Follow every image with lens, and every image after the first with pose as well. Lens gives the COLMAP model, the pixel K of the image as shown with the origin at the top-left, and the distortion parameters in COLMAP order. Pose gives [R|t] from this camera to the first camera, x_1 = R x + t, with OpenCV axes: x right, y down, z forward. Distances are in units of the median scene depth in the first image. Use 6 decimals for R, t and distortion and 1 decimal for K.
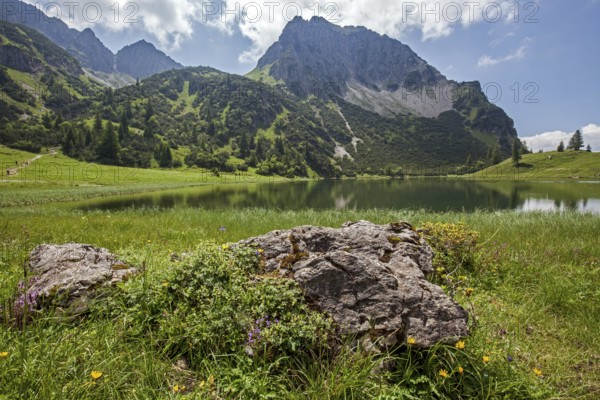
lens RADIAL K [[272.1, 0, 301.4], [0, 272.1, 201.2], [0, 0, 1]] dist [-0.041637, 0.008386]
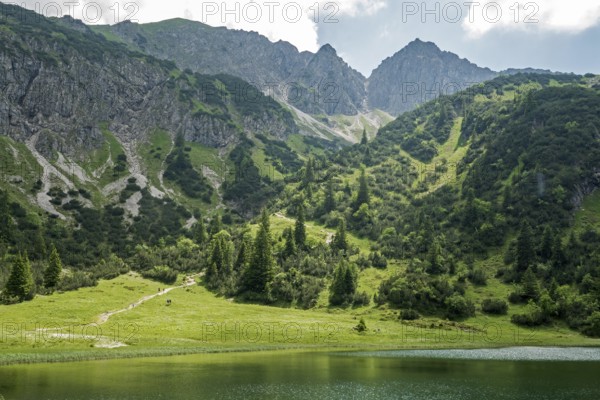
lens RADIAL K [[682.3, 0, 317.9], [0, 682.3, 200.2], [0, 0, 1]] dist [0.014386, 0.013662]
pose [[0.765649, -0.090617, -0.636844, 0.183548], [-0.072569, 0.971540, -0.225487, -0.012214], [0.639152, 0.218859, 0.737282, -0.038349]]
